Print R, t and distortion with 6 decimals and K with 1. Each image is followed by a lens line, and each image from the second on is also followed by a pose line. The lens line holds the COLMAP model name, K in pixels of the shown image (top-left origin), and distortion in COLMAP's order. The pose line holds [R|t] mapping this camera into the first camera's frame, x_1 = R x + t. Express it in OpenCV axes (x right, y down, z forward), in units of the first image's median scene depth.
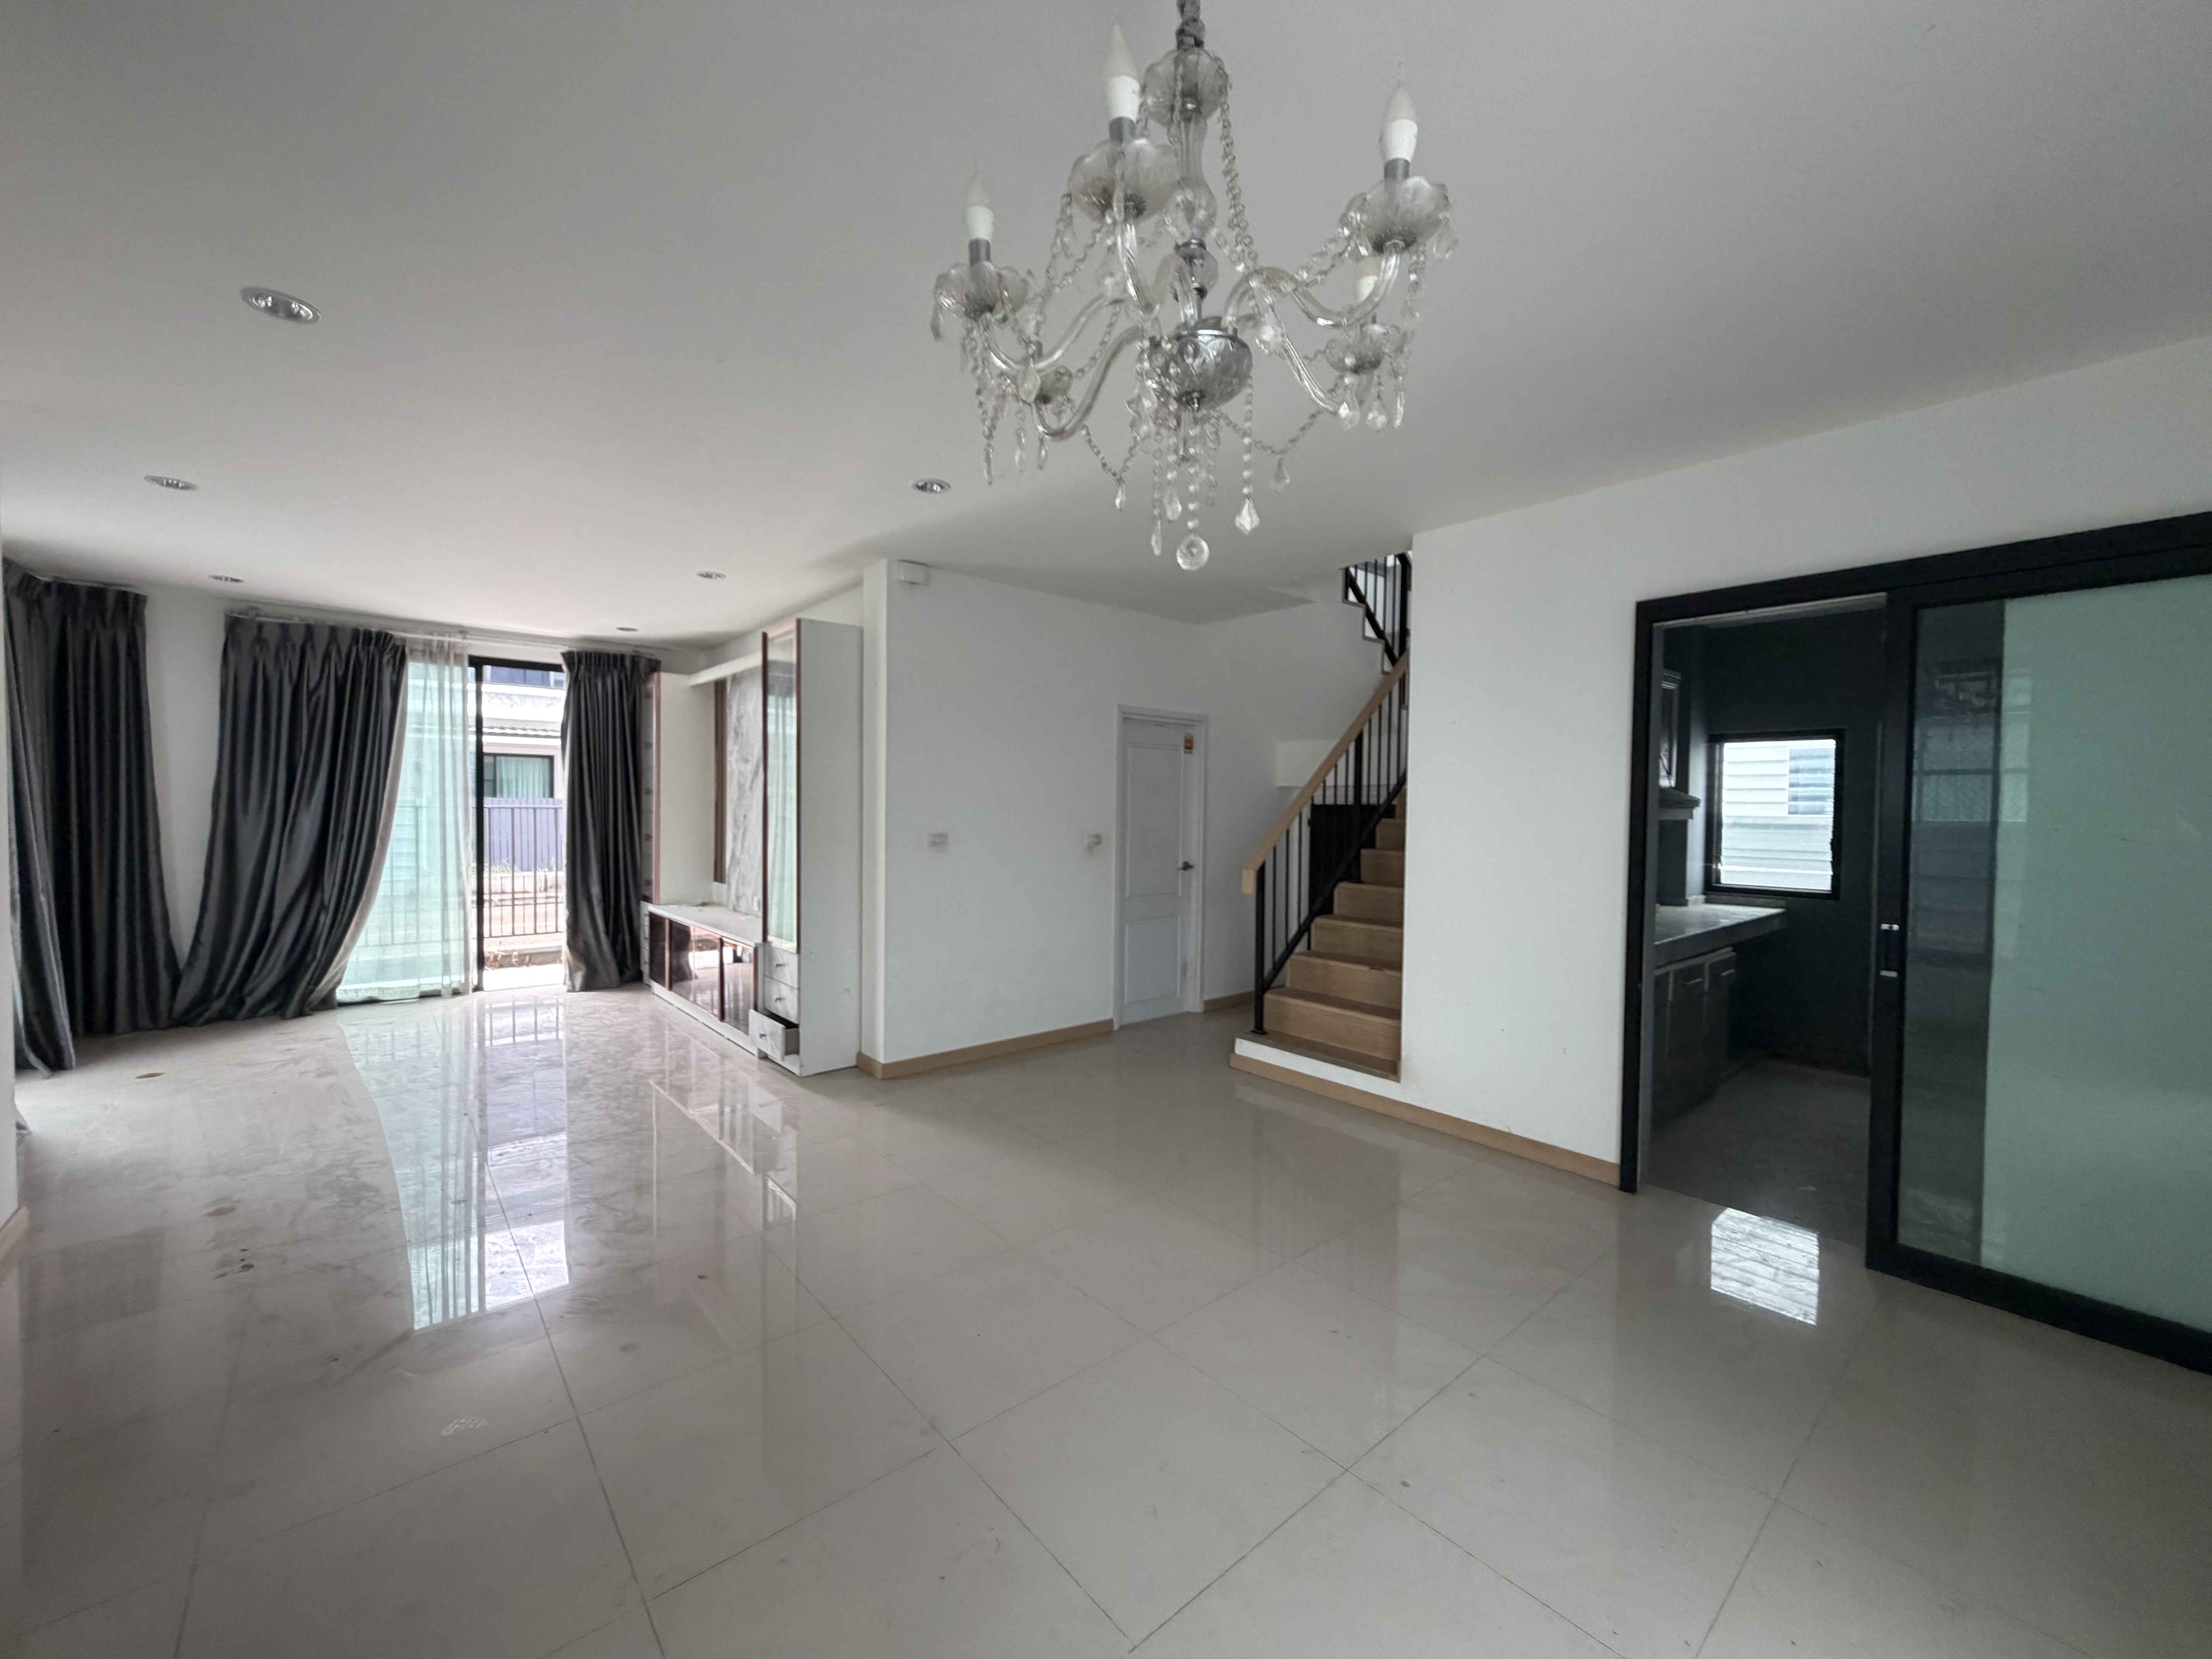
lens RADIAL K [[879.9, 0, 1098.7], [0, 879.9, 829.6], [0, 0, 1]] dist [0.000071, 0.000483]
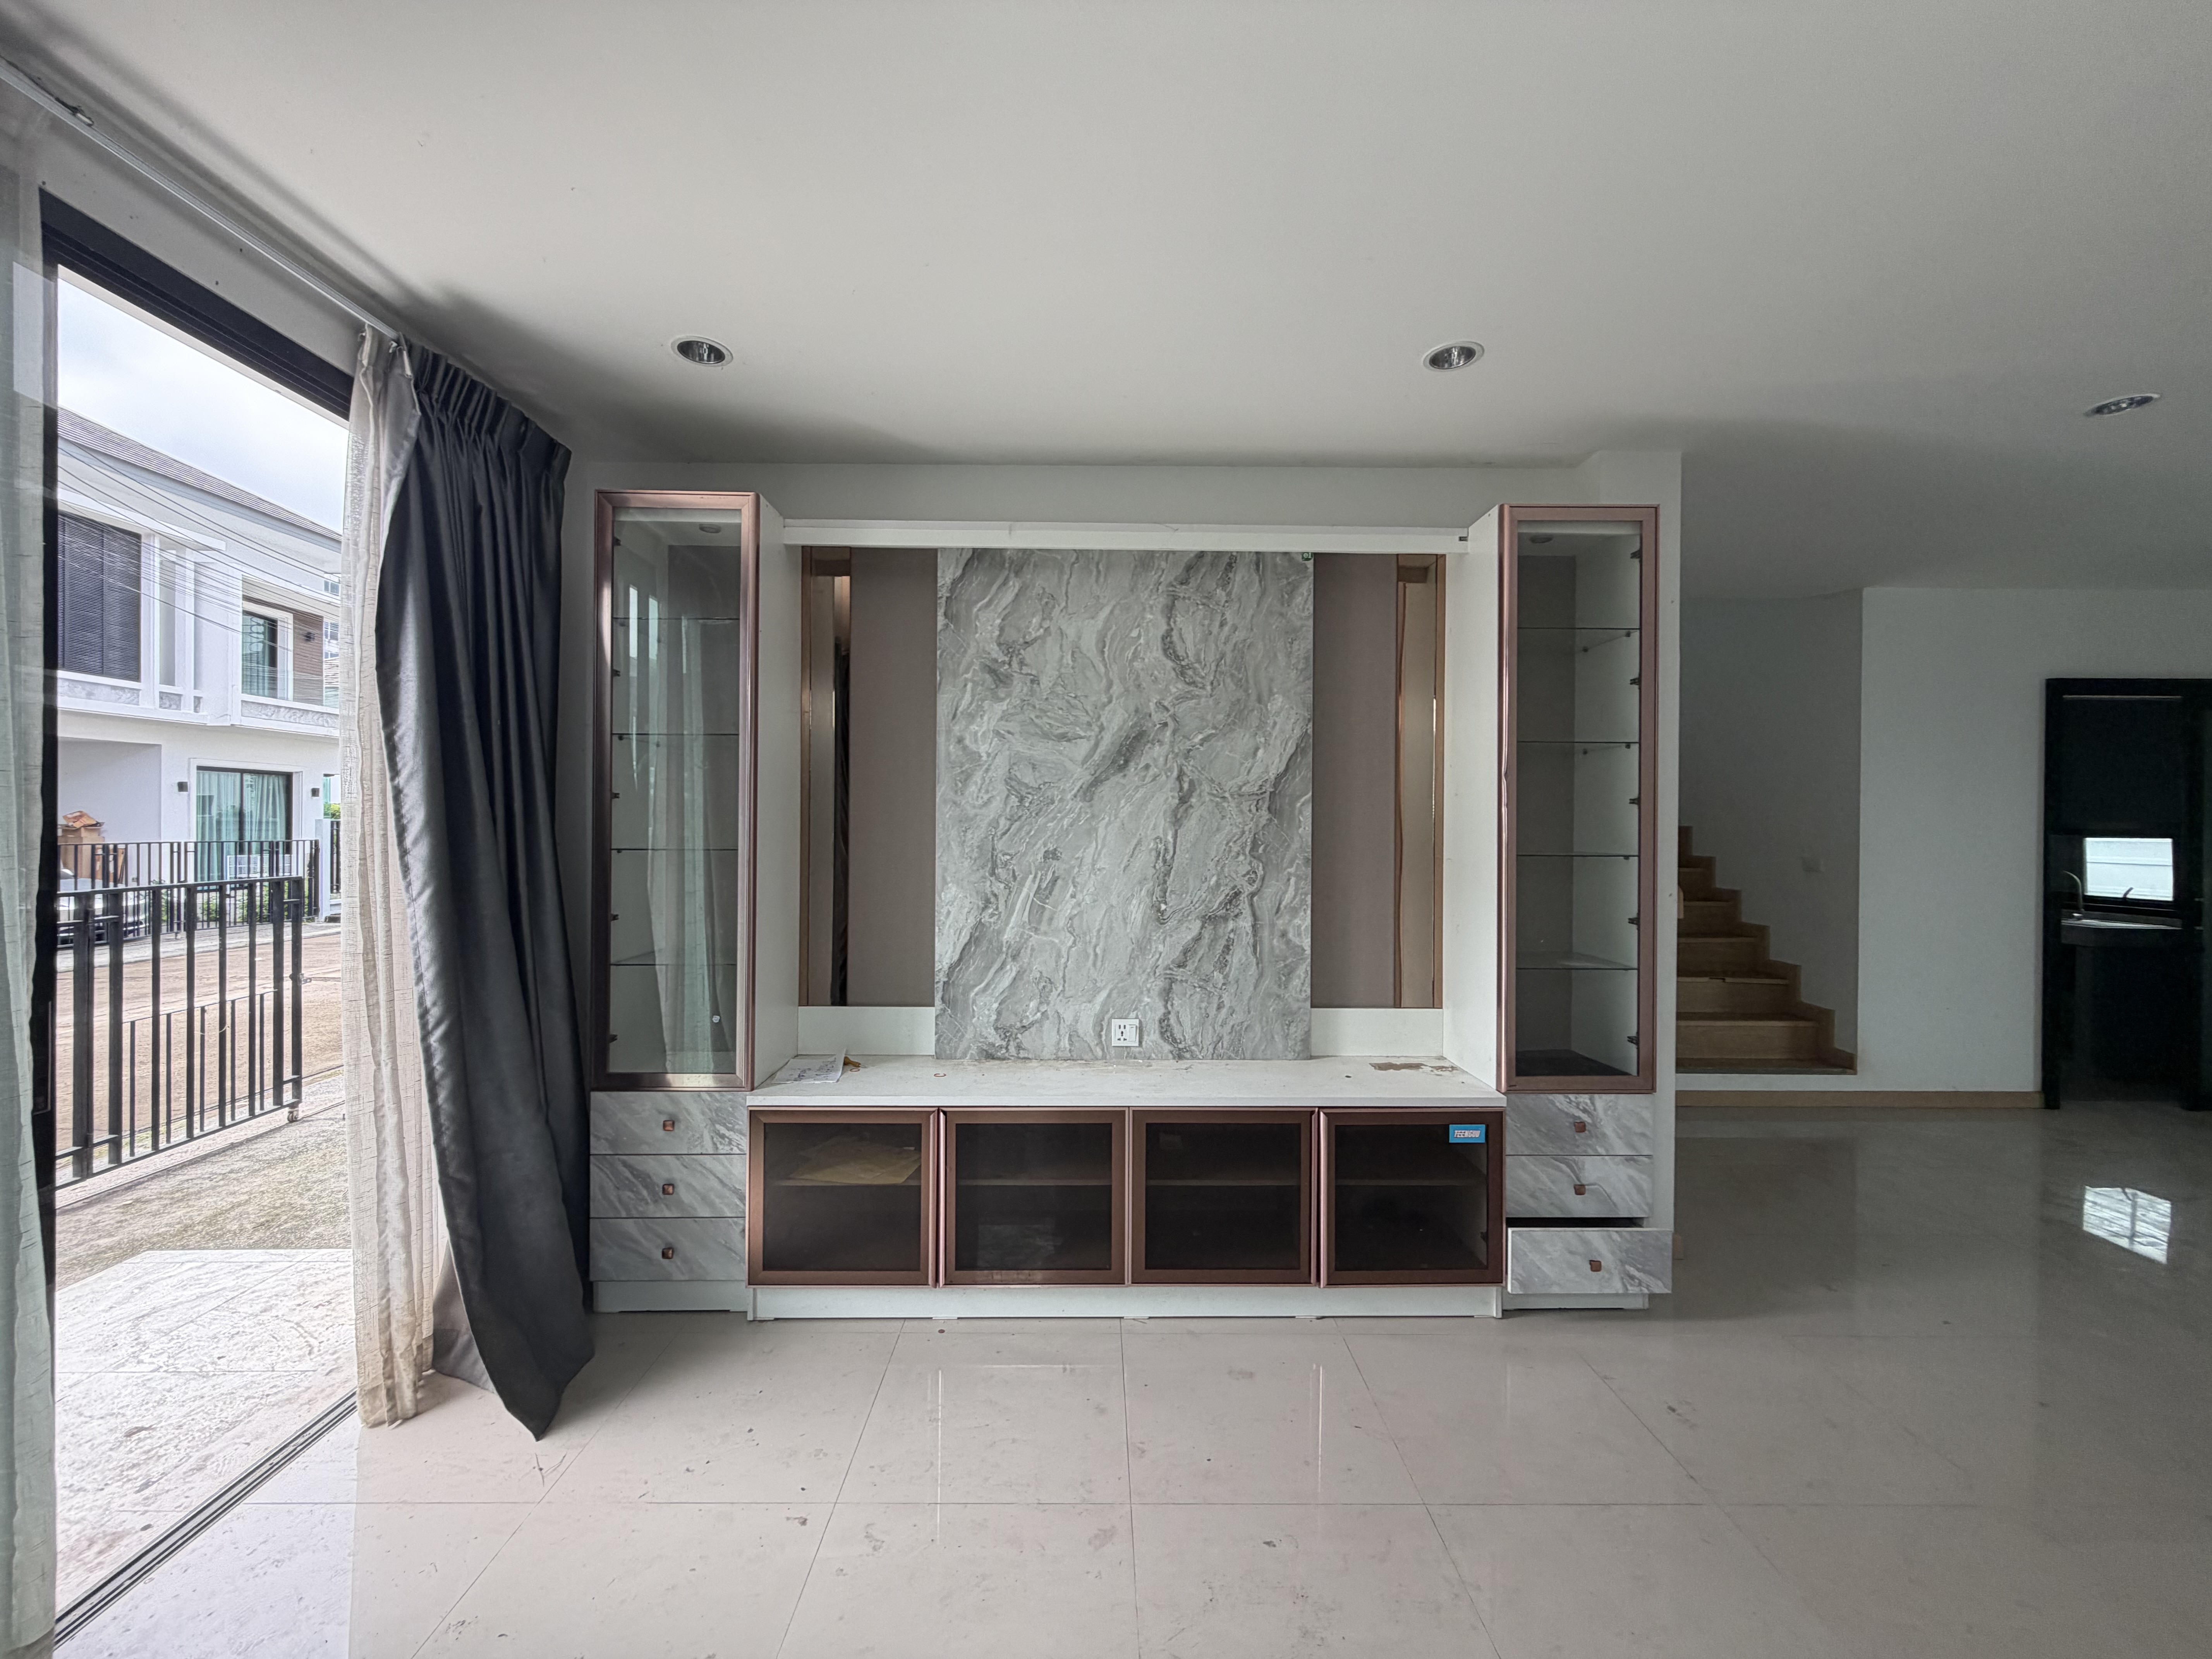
lens RADIAL K [[879.9, 0, 1098.7], [0, 879.9, 829.6], [0, 0, 1]] dist [0.000071, 0.000483]
pose [[0.641966, -0.011732, 0.766644, -1.117418], [0.020089, 0.999797, -0.001522, -0.039986], [-0.766470, 0.016378, 0.642071, 1.004288]]
